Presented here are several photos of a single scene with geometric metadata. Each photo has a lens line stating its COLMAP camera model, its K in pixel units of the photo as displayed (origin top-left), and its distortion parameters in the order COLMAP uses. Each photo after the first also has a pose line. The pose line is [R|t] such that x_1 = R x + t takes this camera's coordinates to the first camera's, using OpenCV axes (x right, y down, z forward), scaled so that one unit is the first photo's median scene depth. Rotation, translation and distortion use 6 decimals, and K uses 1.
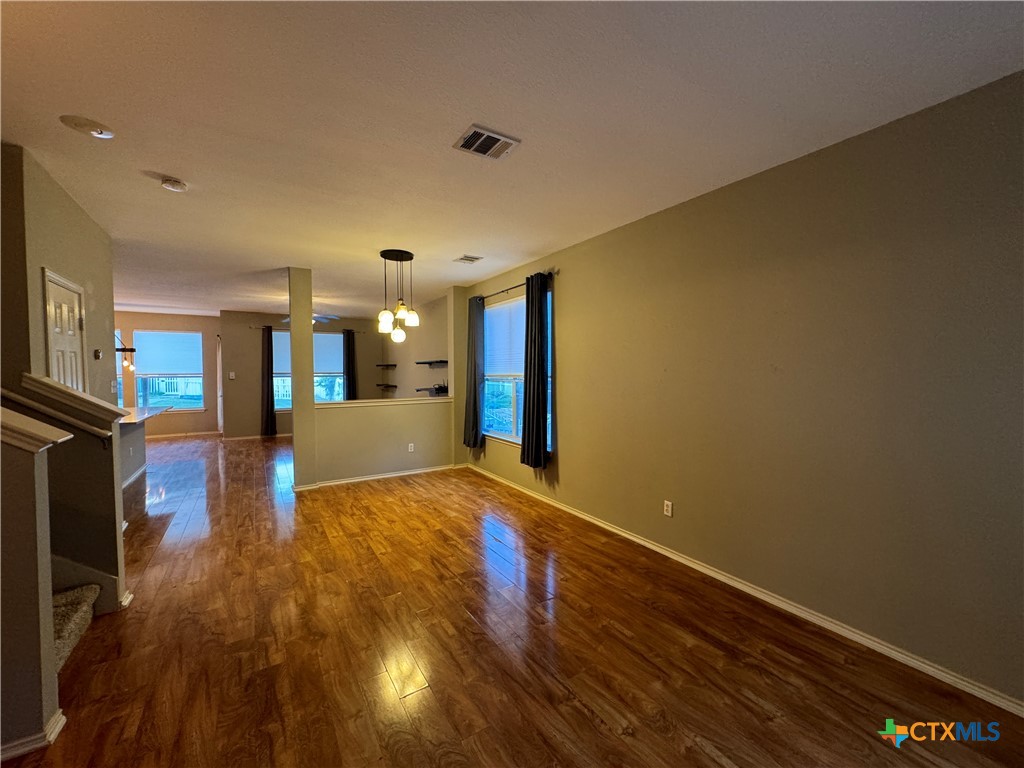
lens RADIAL K [[406.9, 0, 512.0], [0, 406.9, 384.0], [0, 0, 1]] dist [-0.002230, 0.000216]
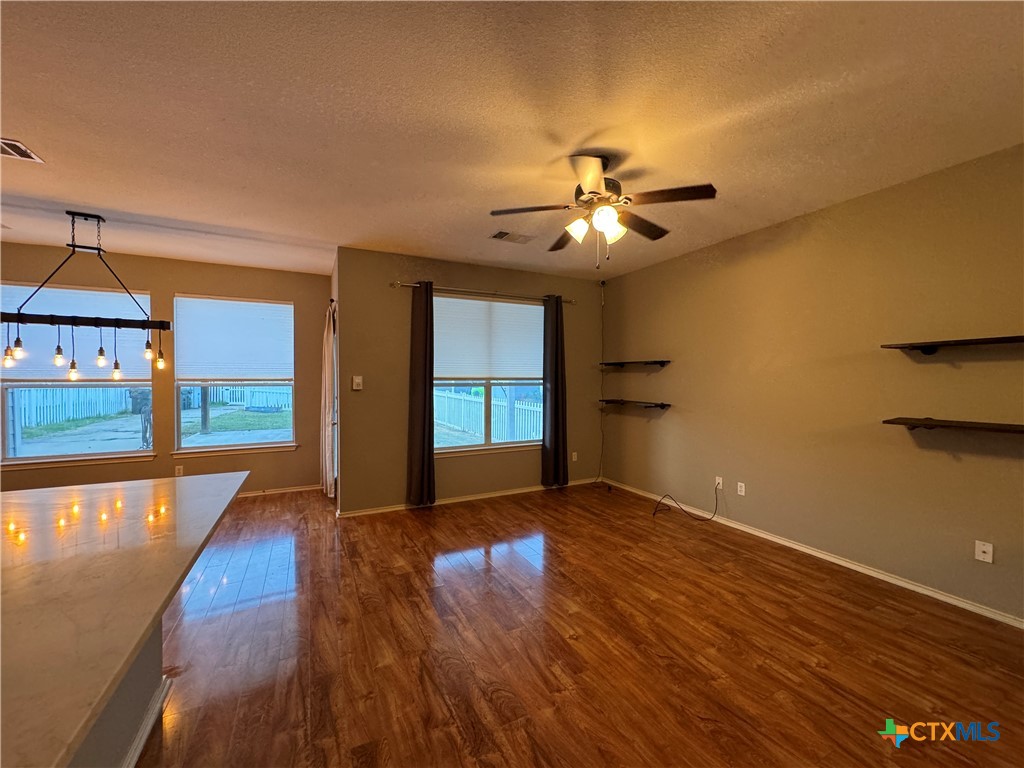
lens RADIAL K [[406.9, 0, 512.0], [0, 406.9, 384.0], [0, 0, 1]] dist [-0.002230, 0.000216]
pose [[0.994693, 0.003038, -0.102843, -0.421649], [-0.004843, 0.999839, -0.017306, -0.011351], [0.102773, 0.017712, 0.994547, 0.496668]]
